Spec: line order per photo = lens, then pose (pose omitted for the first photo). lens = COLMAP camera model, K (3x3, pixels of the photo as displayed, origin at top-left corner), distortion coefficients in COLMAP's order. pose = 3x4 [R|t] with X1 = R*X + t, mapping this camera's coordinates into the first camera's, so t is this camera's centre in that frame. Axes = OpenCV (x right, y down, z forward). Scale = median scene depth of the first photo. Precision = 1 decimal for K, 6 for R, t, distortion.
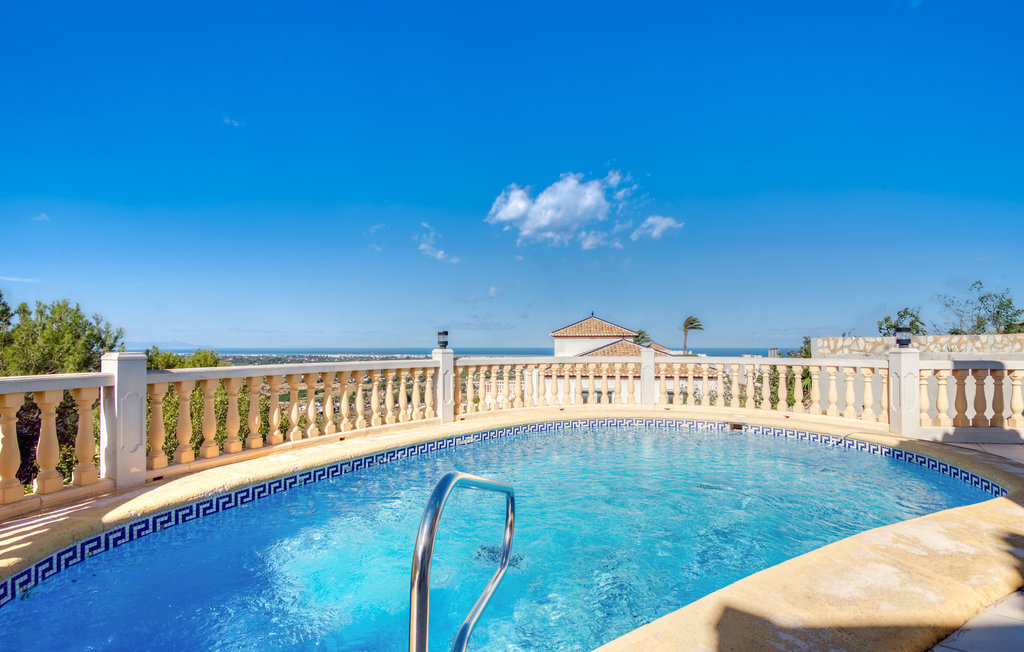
lens RADIAL K [[473.0, 0, 509.1], [0, 473.0, 334.9], [0, 0, 1]] dist [-0.022940, -0.000614]
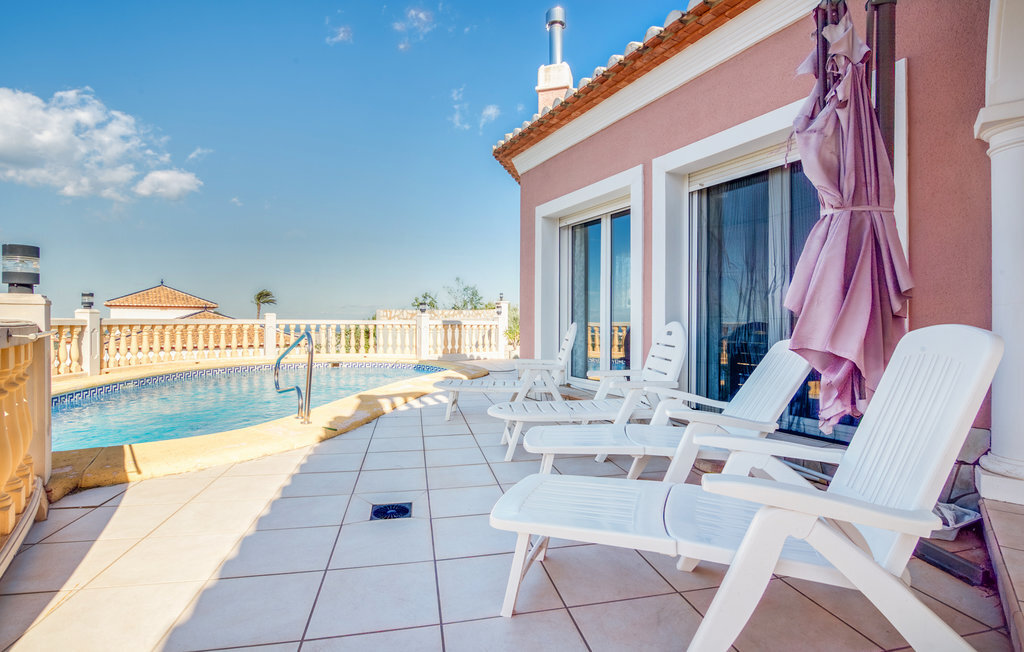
lens RADIAL K [[473.0, 0, 514.4], [0, 473.0, 323.7], [0, 0, 1]] dist [-0.022940, -0.000614]
pose [[0.643502, 0.001490, 0.765443, -0.328235], [-0.022368, 0.999608, 0.016858, 0.023427], [-0.765118, -0.027970, 0.643283, -0.446532]]
